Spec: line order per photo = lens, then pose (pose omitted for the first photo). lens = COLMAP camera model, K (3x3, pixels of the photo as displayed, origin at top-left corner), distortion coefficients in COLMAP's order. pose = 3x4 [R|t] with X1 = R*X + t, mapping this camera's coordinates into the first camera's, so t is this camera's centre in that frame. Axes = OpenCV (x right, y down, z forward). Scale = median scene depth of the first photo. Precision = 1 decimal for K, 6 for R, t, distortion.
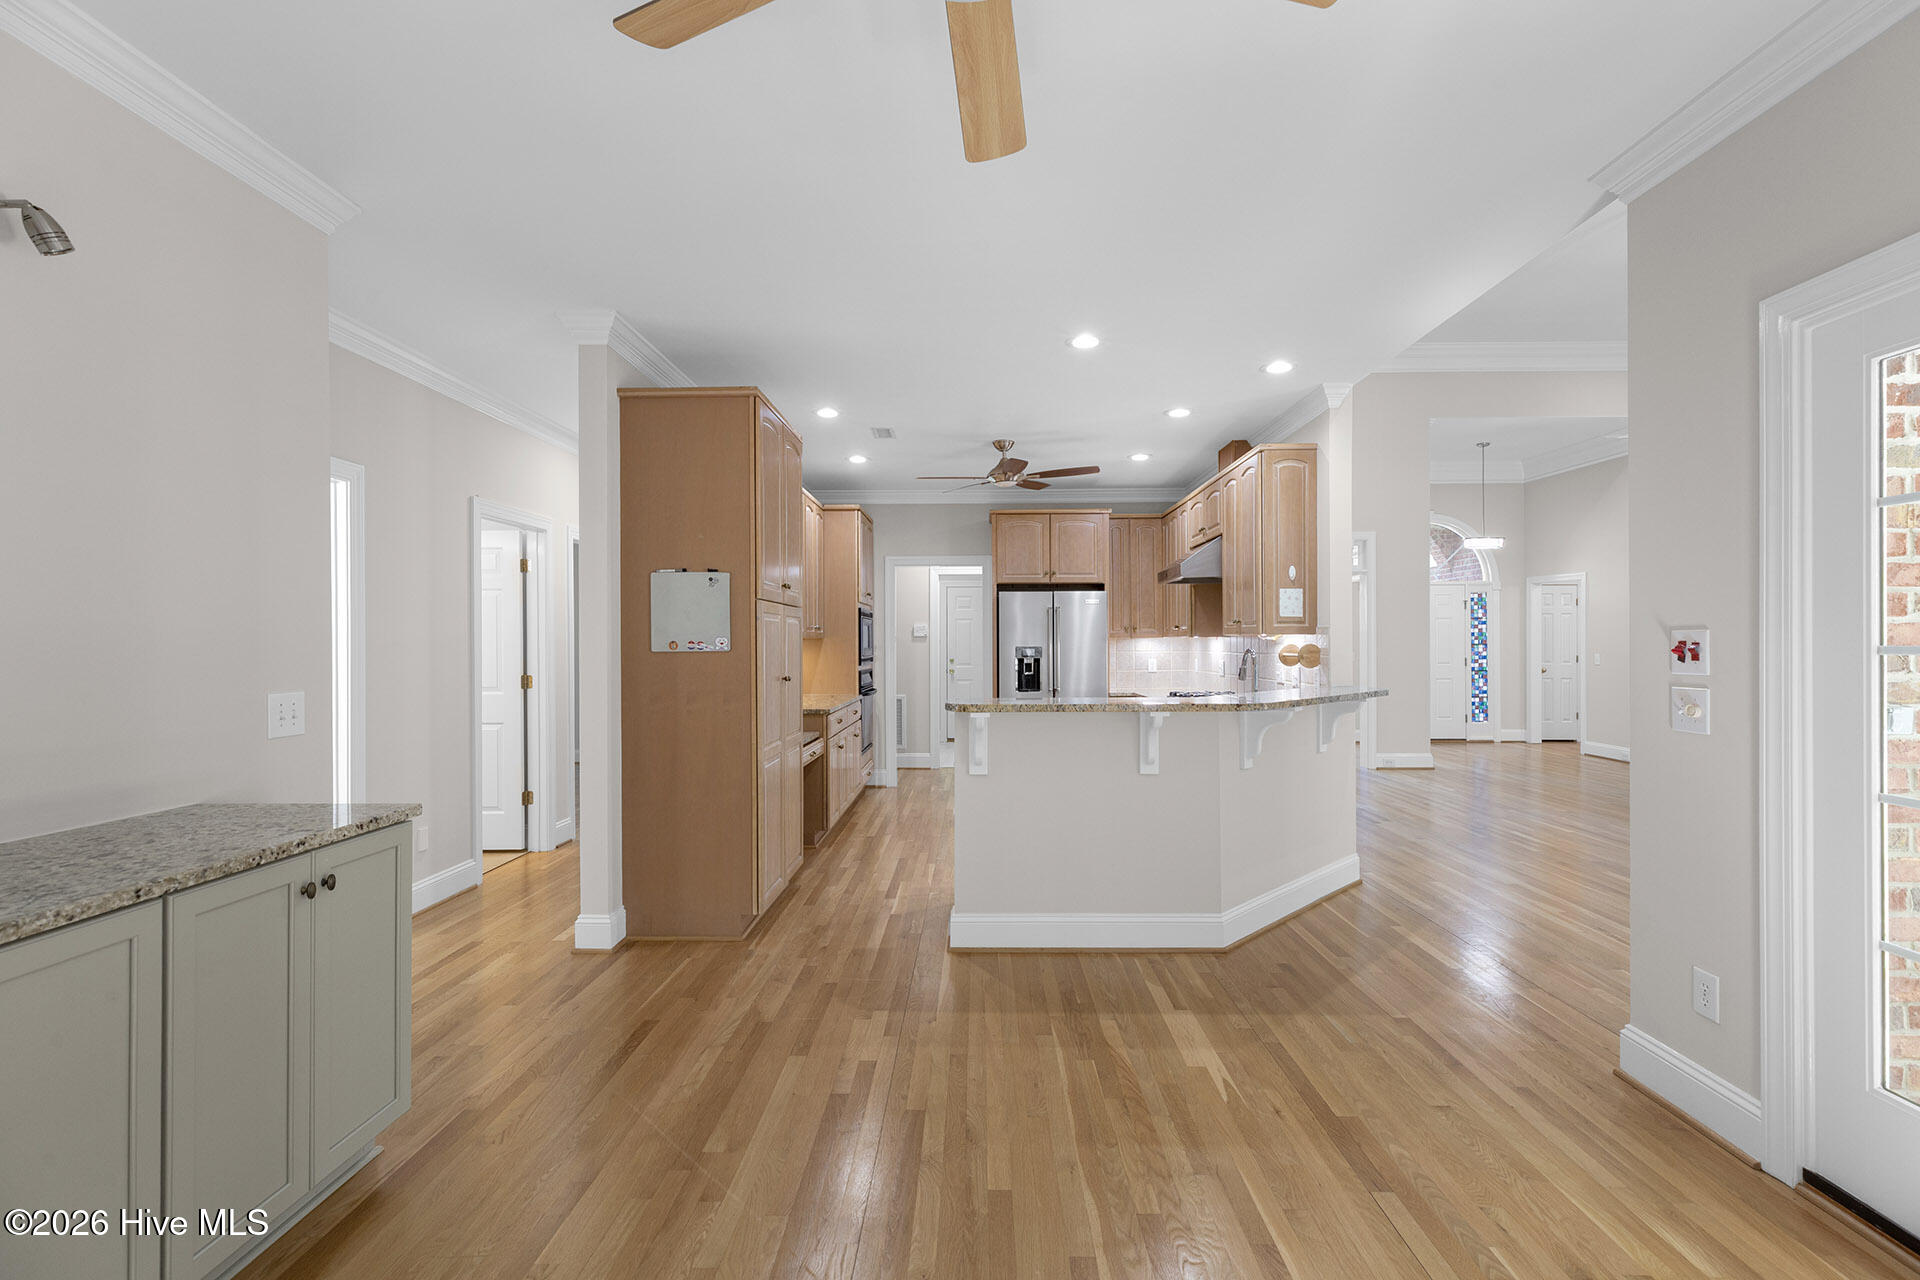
lens RADIAL K [[852.1, 0, 958.9], [0, 852.1, 644.8], [0, 0, 1]] dist [0.011201, -0.001936]
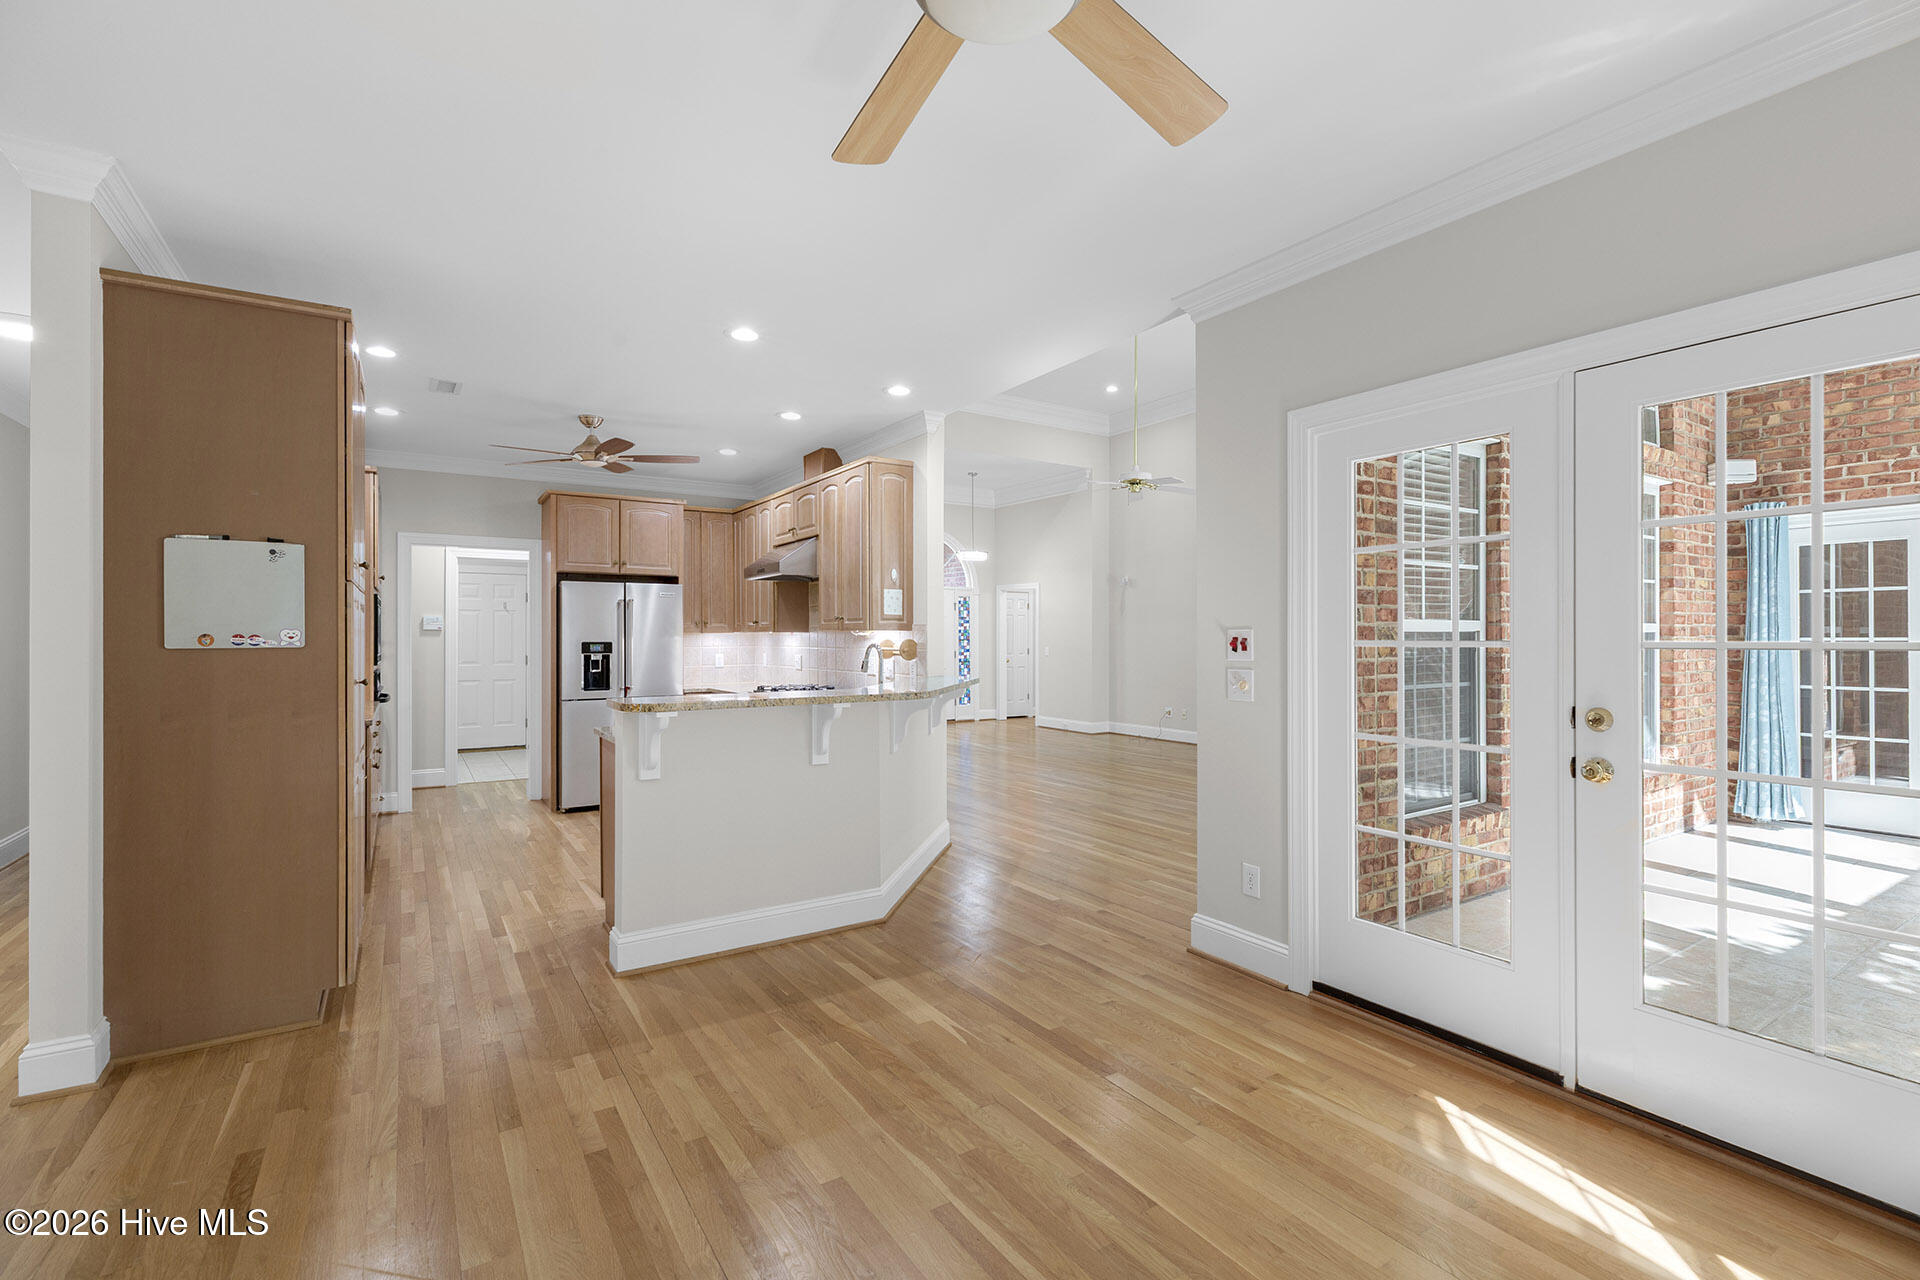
lens RADIAL K [[852.1, 0, 948.5], [0, 852.1, 636.4], [0, 0, 1]] dist [0.011201, -0.001936]
pose [[0.835819, 0.002920, 0.548998, -0.208014], [-0.000547, 0.999990, -0.004487, 0.000454], [-0.549005, 0.003450, 0.835812, 0.042485]]
